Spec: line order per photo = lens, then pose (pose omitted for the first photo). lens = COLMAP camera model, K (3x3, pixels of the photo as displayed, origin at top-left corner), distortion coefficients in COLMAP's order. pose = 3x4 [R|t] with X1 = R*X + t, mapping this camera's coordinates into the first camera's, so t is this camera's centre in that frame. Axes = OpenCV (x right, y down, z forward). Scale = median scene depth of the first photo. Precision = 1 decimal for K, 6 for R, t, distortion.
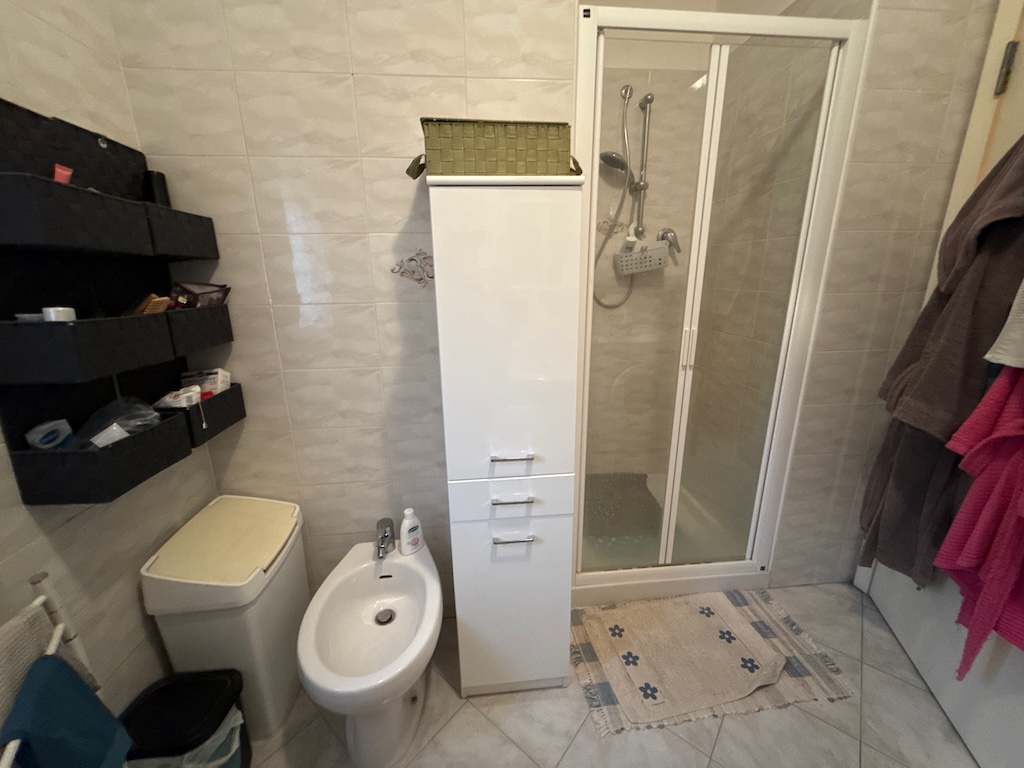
lens RADIAL K [[409.6, 0, 506.7], [0, 409.6, 384.4], [0, 0, 1]] dist [-0.001271, -0.000053]
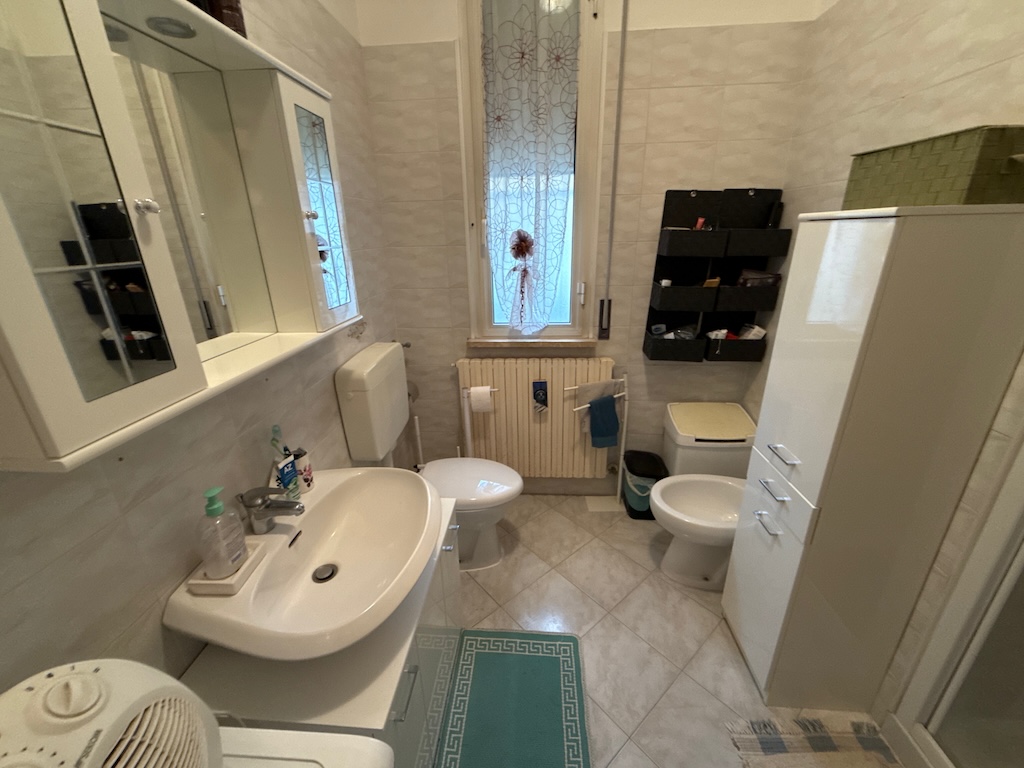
lens RADIAL K [[409.6, 0, 506.7], [0, 409.6, 384.4], [0, 0, 1]] dist [-0.001271, -0.000053]
pose [[-0.173619, 0.362211, -0.915784, 1.141488], [-0.235993, 0.887510, 0.395769, -0.273213], [0.956119, 0.284832, -0.068609, 0.296517]]
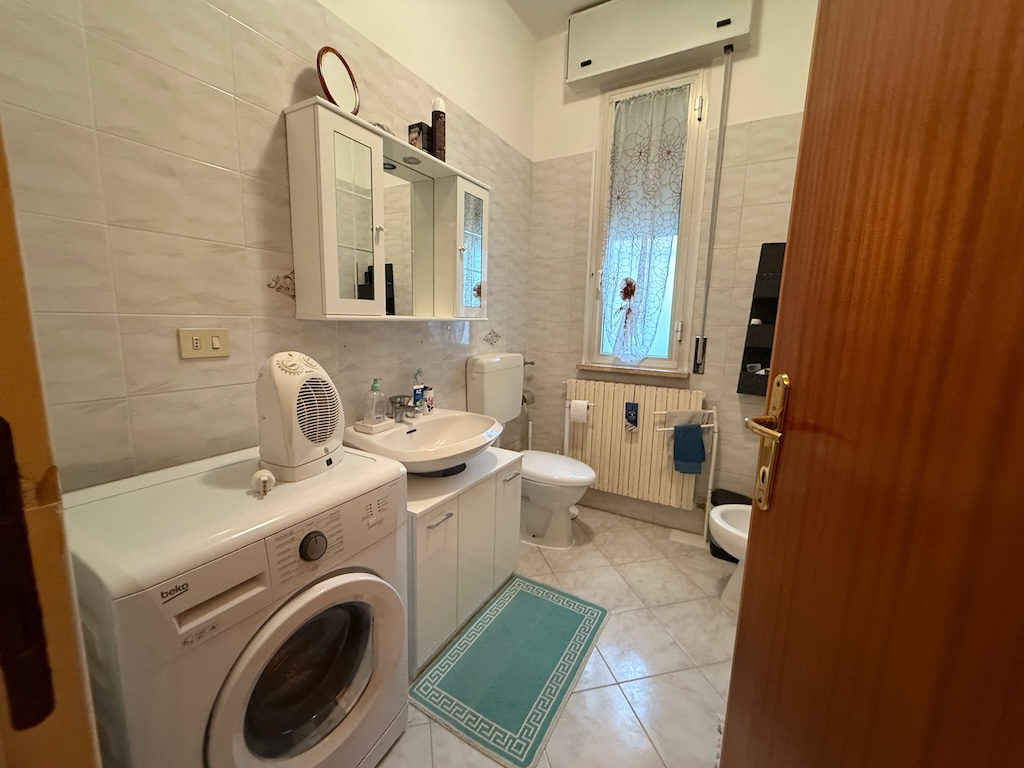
lens RADIAL K [[409.6, 0, 506.7], [0, 409.6, 384.4], [0, 0, 1]] dist [-0.001271, -0.000053]
pose [[-0.590099, 0.128440, -0.797049, 1.507622], [-0.227024, 0.921026, 0.316497, -0.196205], [0.774754, 0.367714, -0.514337, 0.907645]]
